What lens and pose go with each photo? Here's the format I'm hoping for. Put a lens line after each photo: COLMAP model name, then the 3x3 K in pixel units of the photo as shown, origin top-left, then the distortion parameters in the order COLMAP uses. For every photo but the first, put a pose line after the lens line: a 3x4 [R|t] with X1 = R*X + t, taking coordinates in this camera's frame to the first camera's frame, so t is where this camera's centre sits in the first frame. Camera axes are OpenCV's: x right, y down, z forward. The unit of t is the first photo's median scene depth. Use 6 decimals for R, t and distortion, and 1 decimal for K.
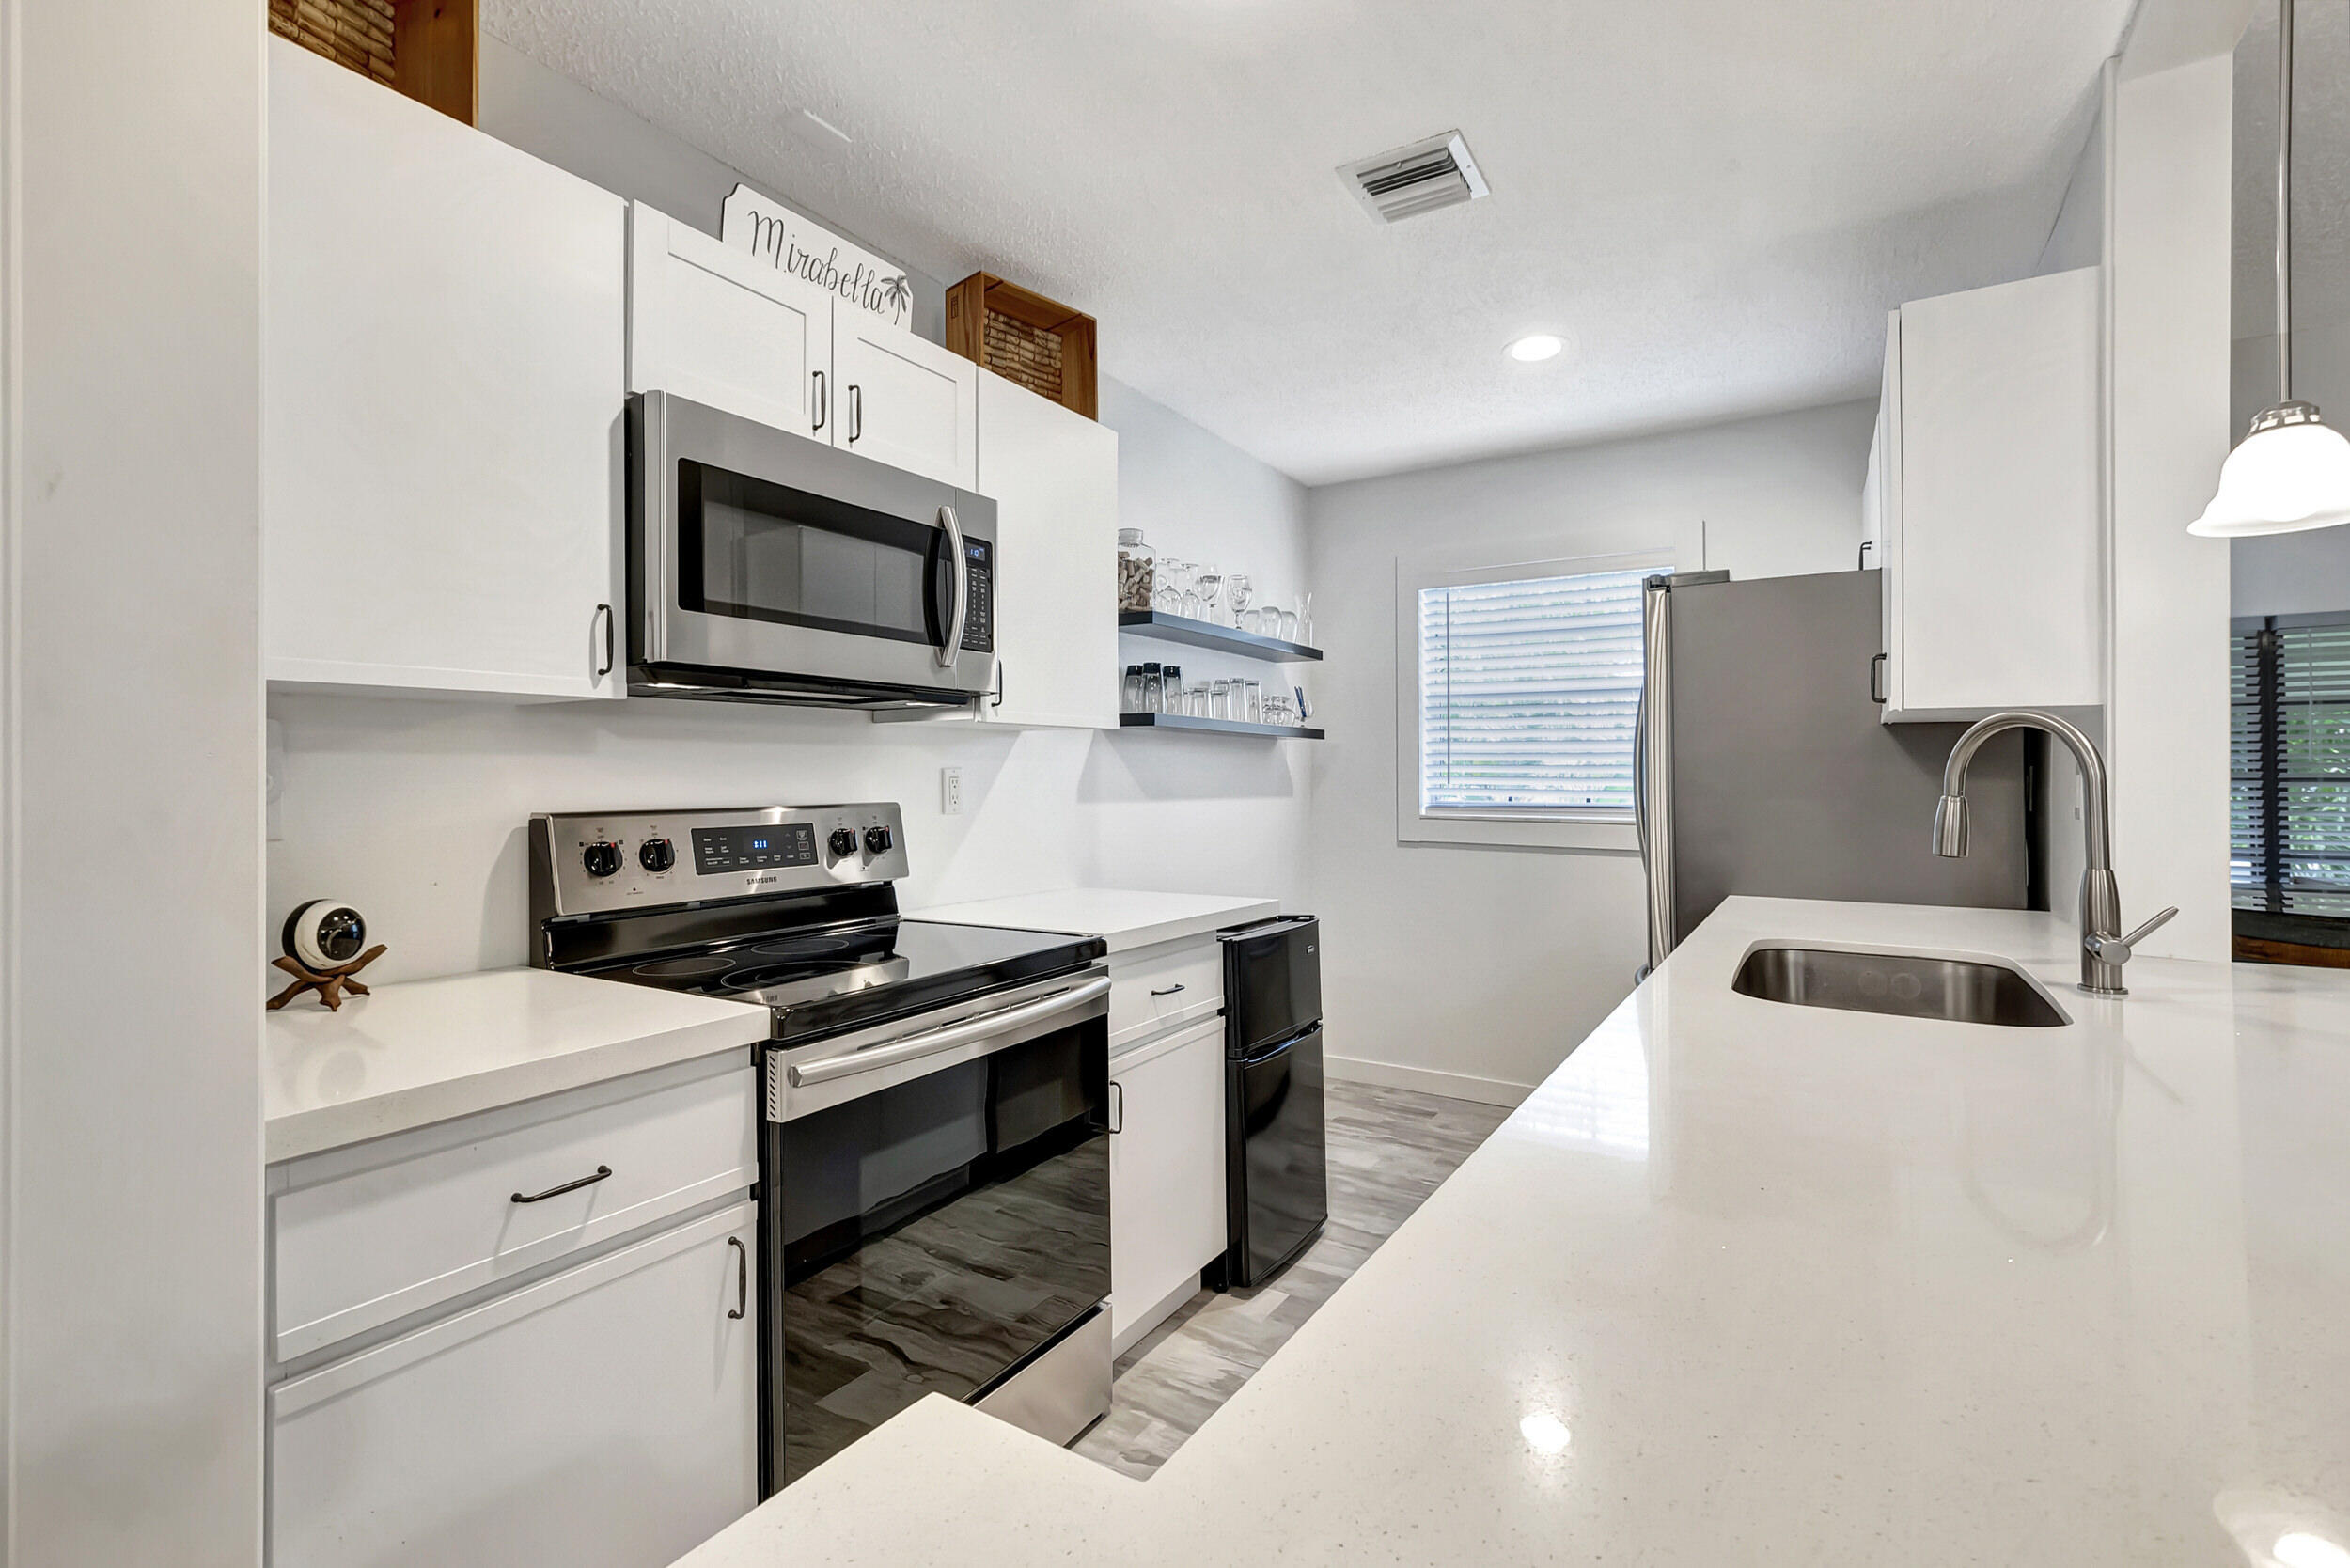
lens RADIAL K [[1045.5, 0, 1163.3], [0, 1045.5, 772.2], [0, 0, 1]] dist [-0.008375, 0.004297]
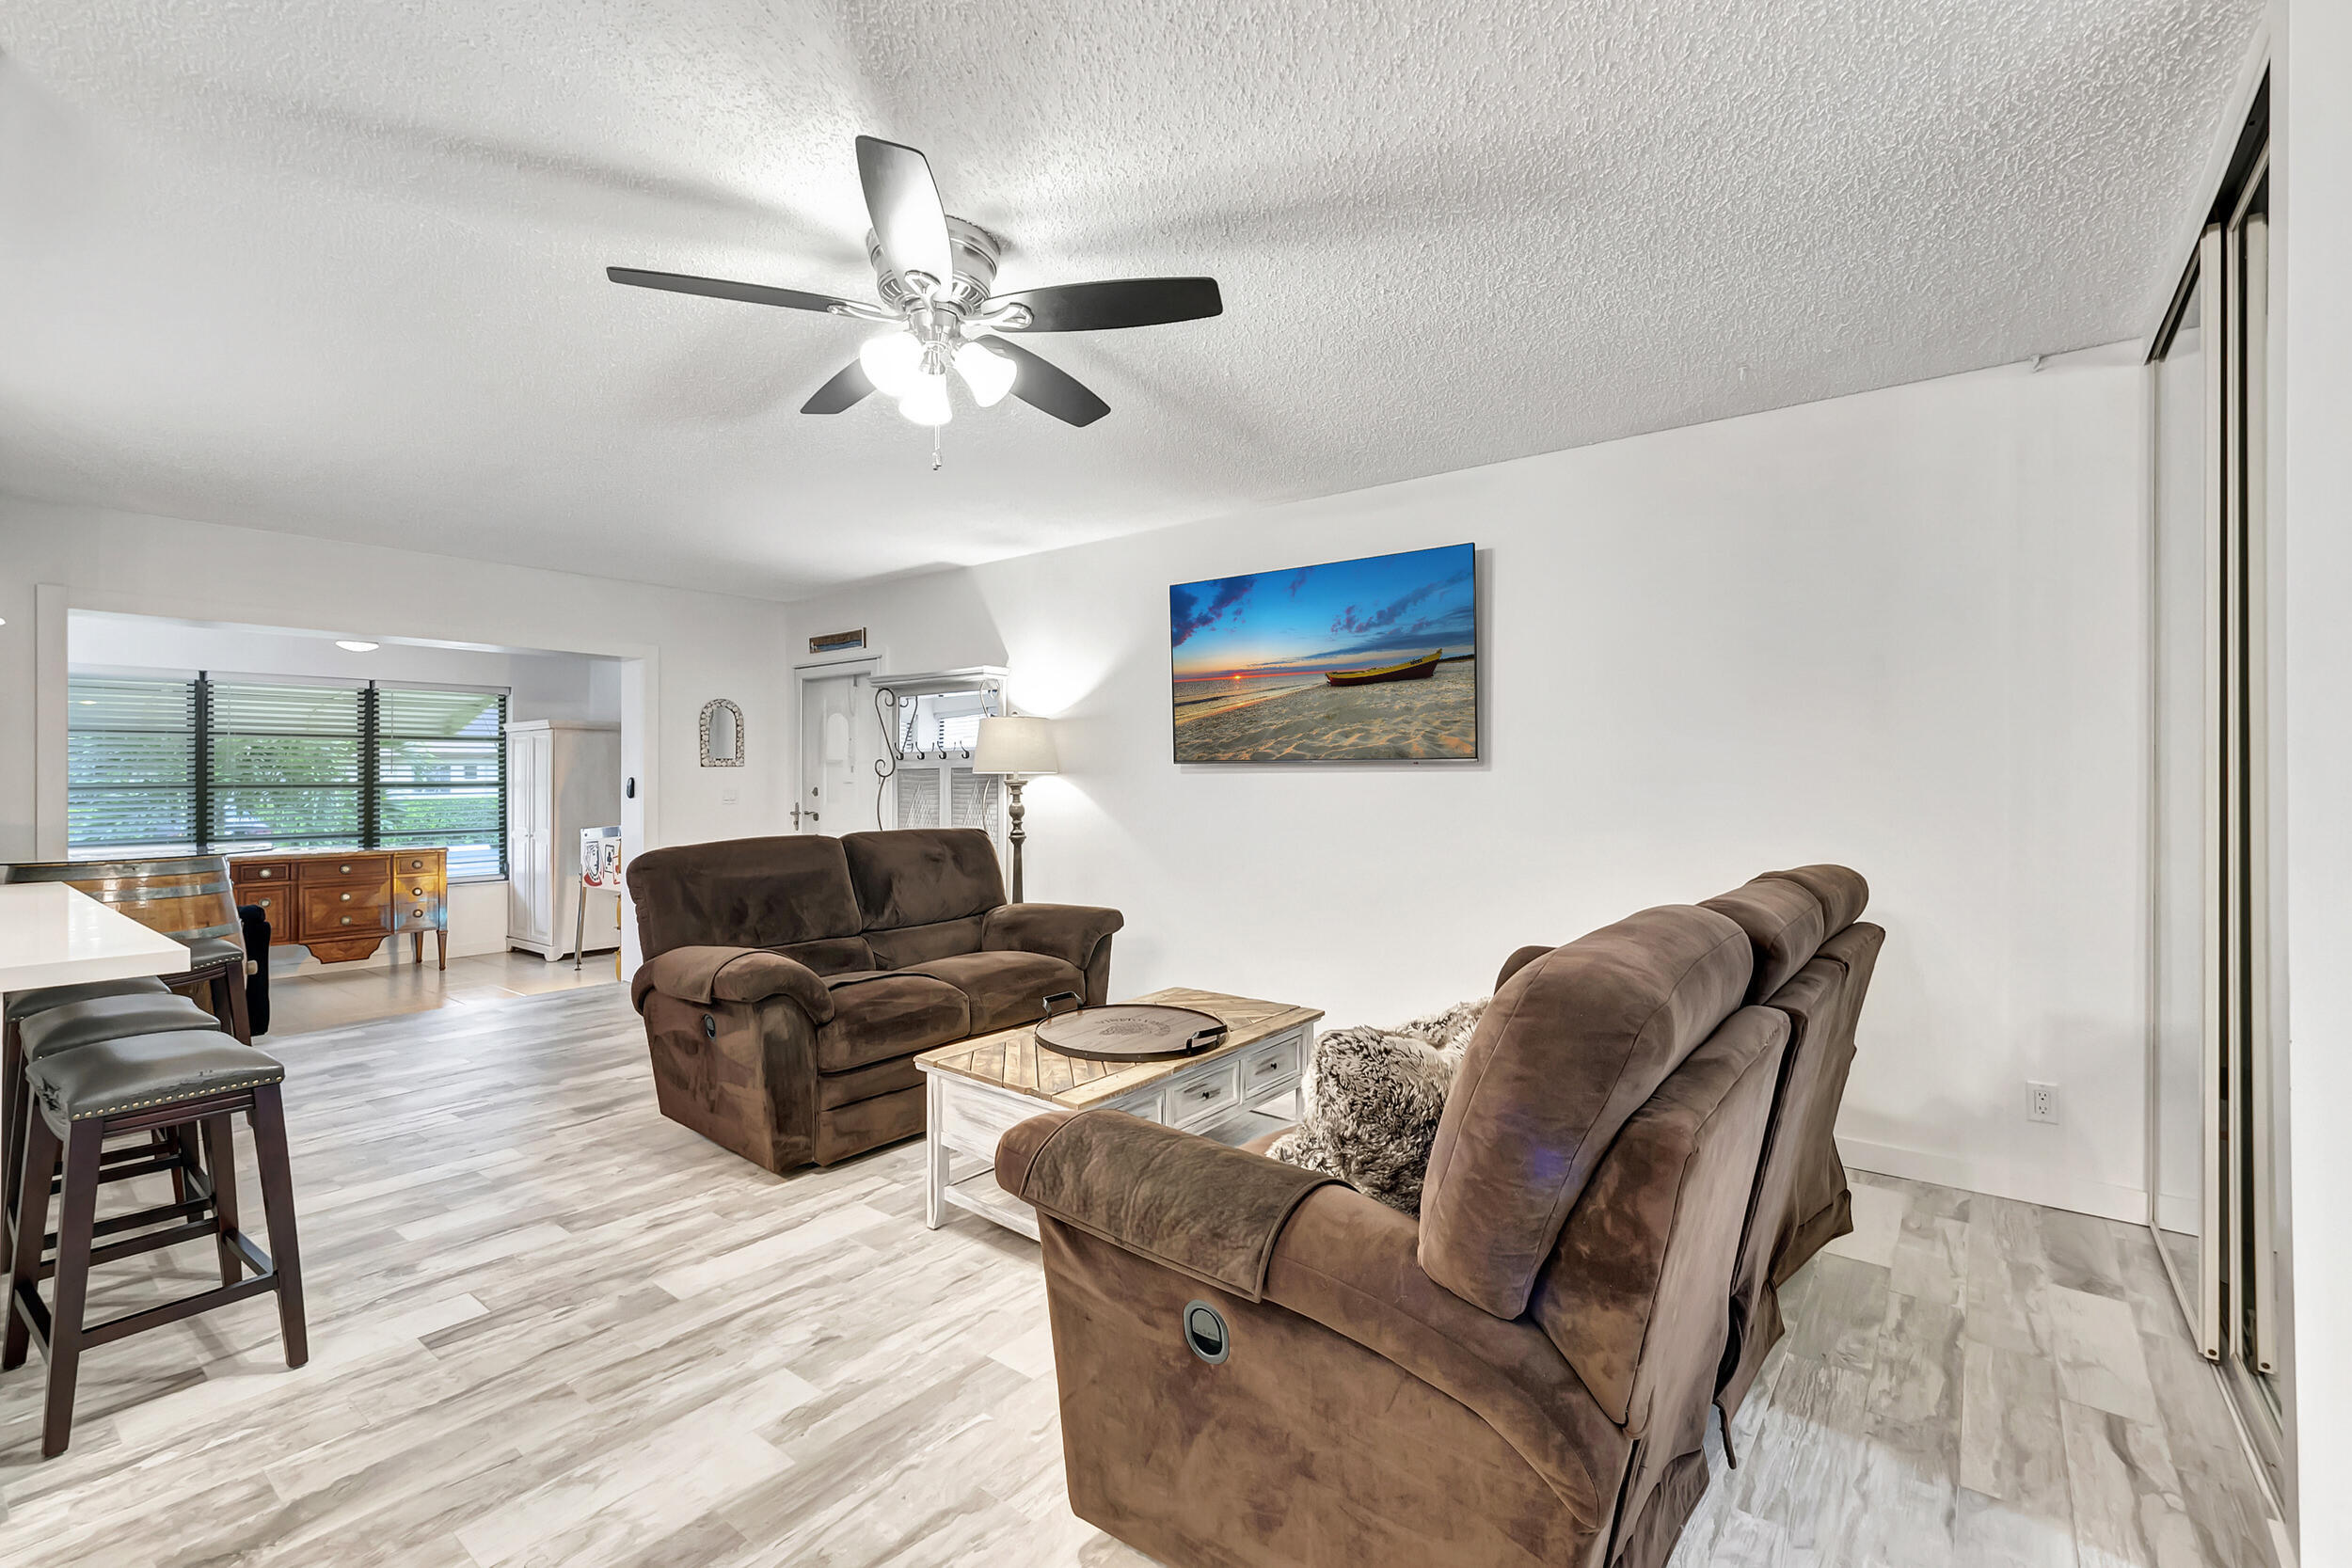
lens RADIAL K [[1046.3, 0, 1176.0], [0, 1046.3, 760.7], [0, 0, 1]] dist [-0.008375, 0.004297]
pose [[0.104096, 0.015413, 0.994448, -0.453660], [0.004648, 0.999861, -0.015984, -0.003539], [-0.994556, 0.006286, 0.104010, -1.057208]]
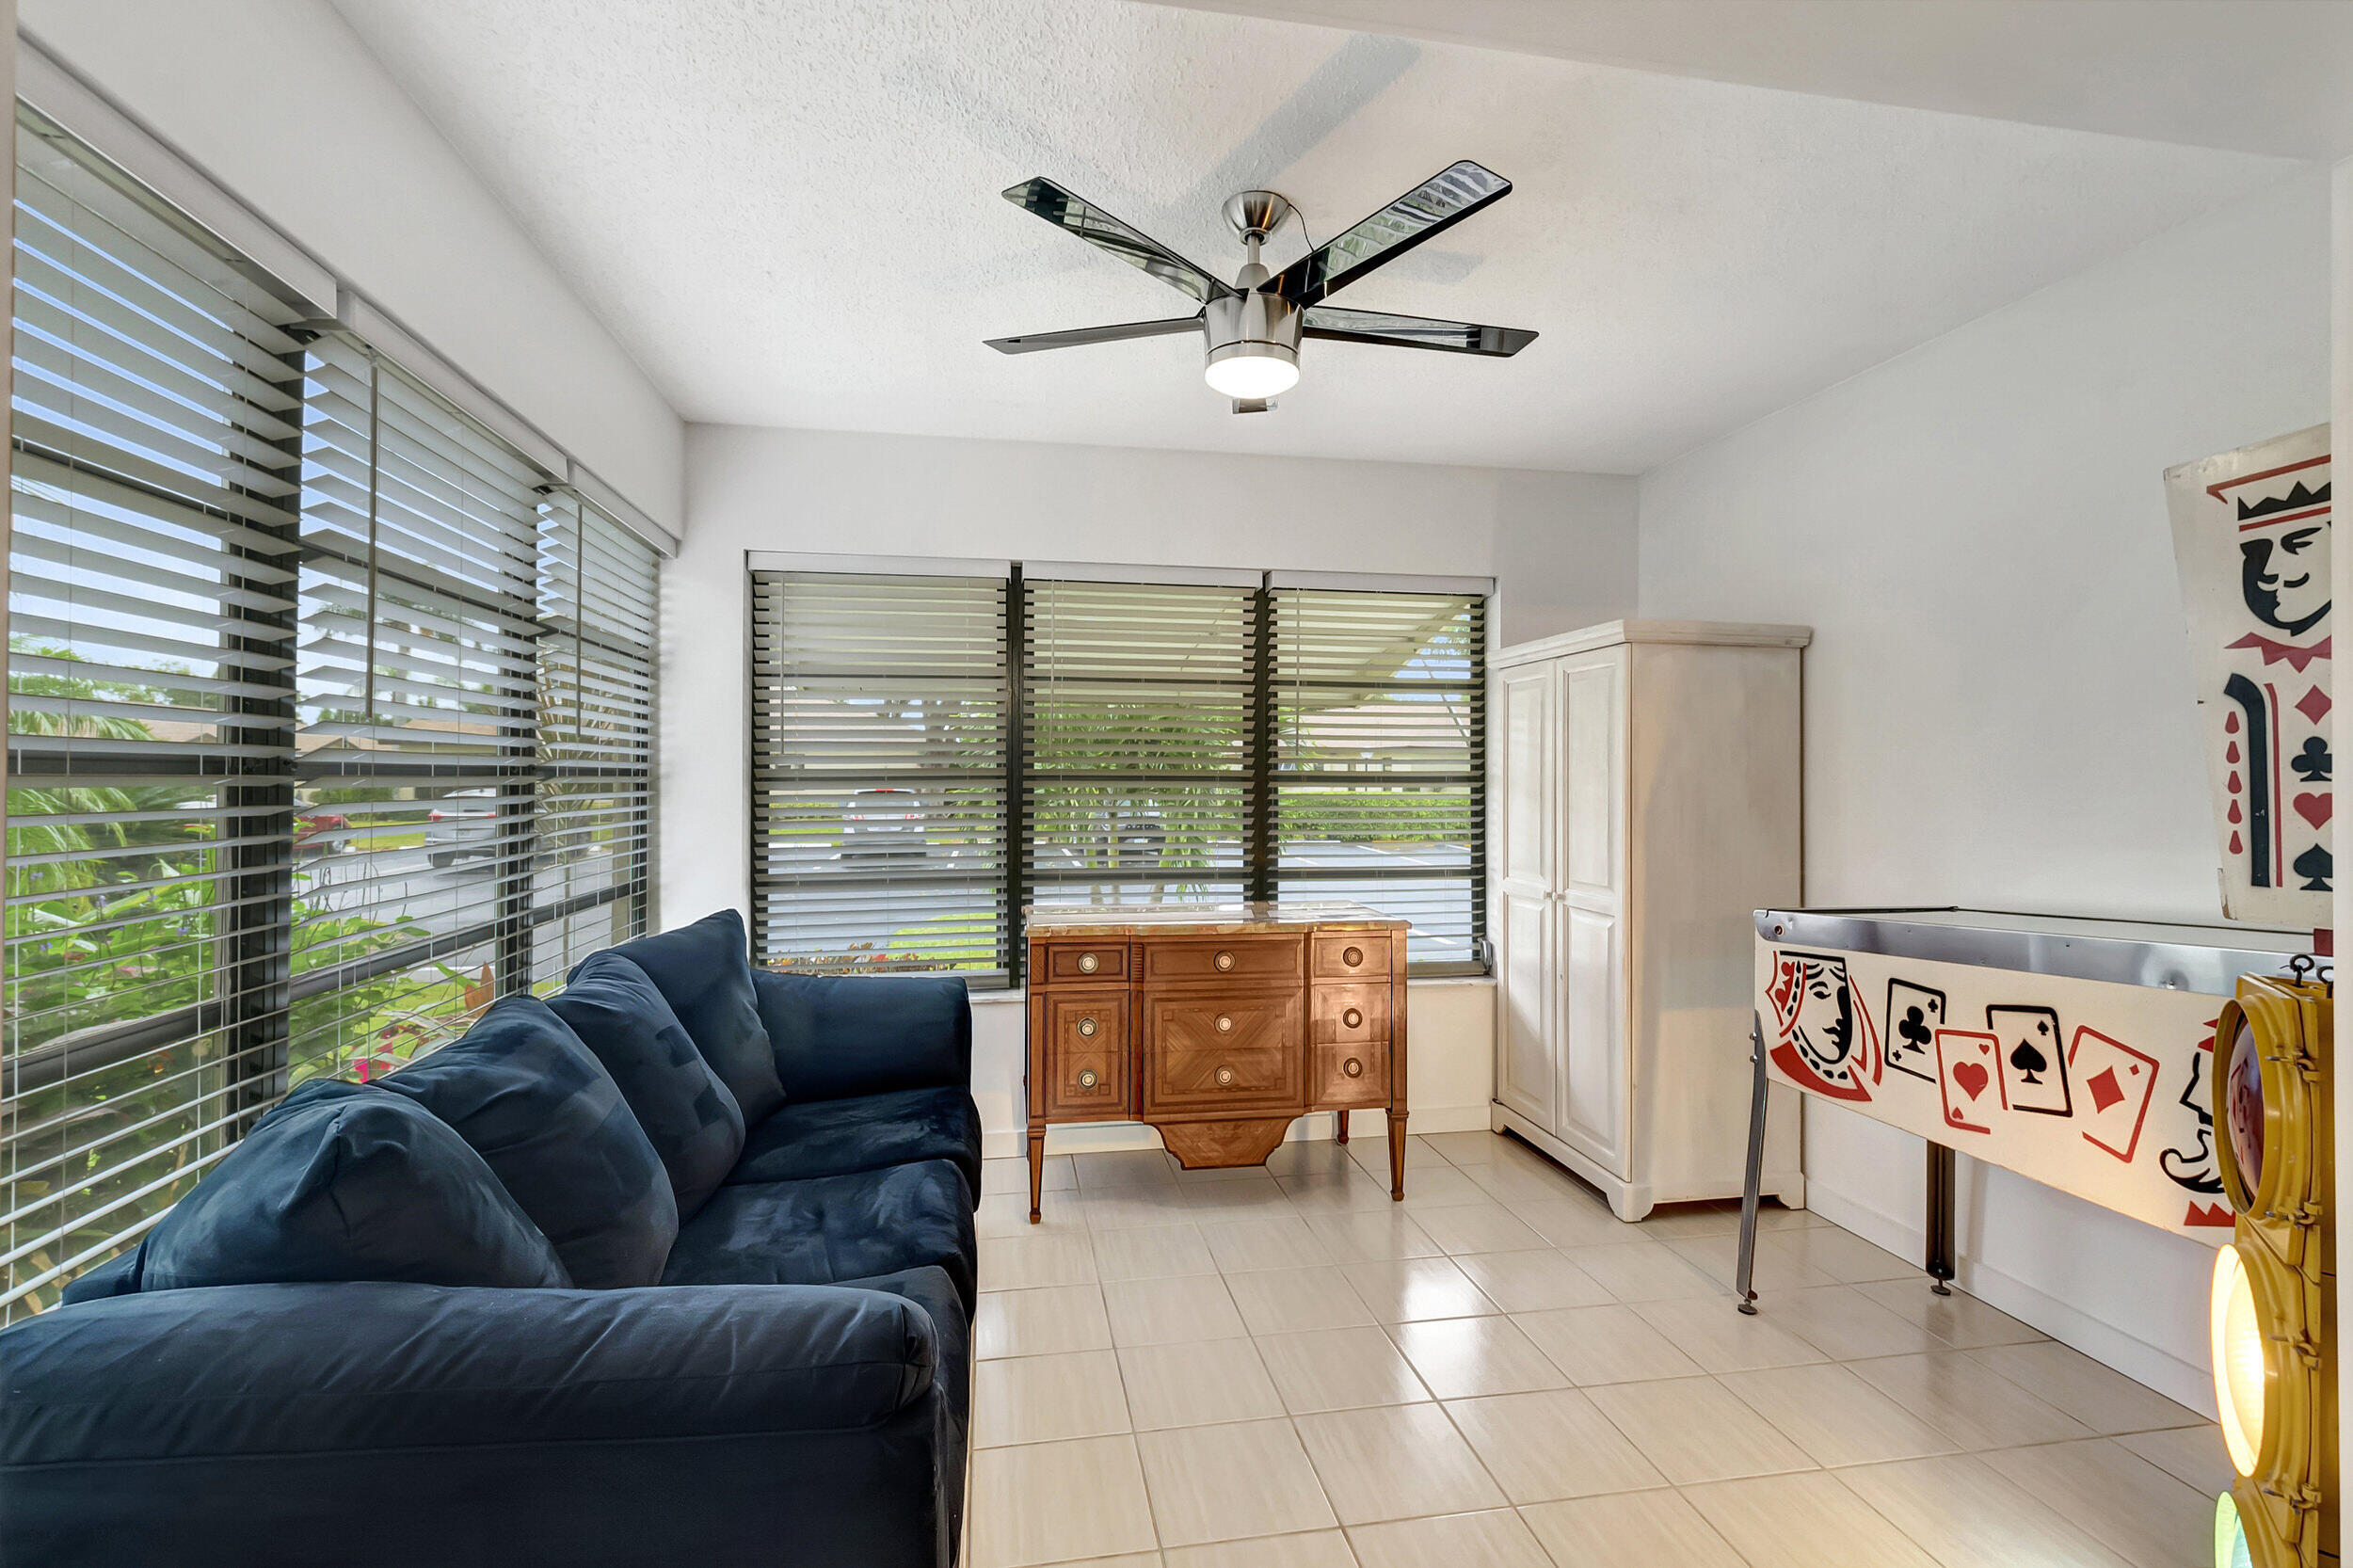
lens RADIAL K [[1046.8, 0, 1175.5], [0, 1046.8, 764.5], [0, 0, 1]] dist [-0.008375, 0.004297]
pose [[0.737526, 0.011909, 0.675213, 1.522328], [-0.006171, 0.999922, -0.010896, 0.008627], [-0.675290, 0.003869, 0.737542, 0.871337]]
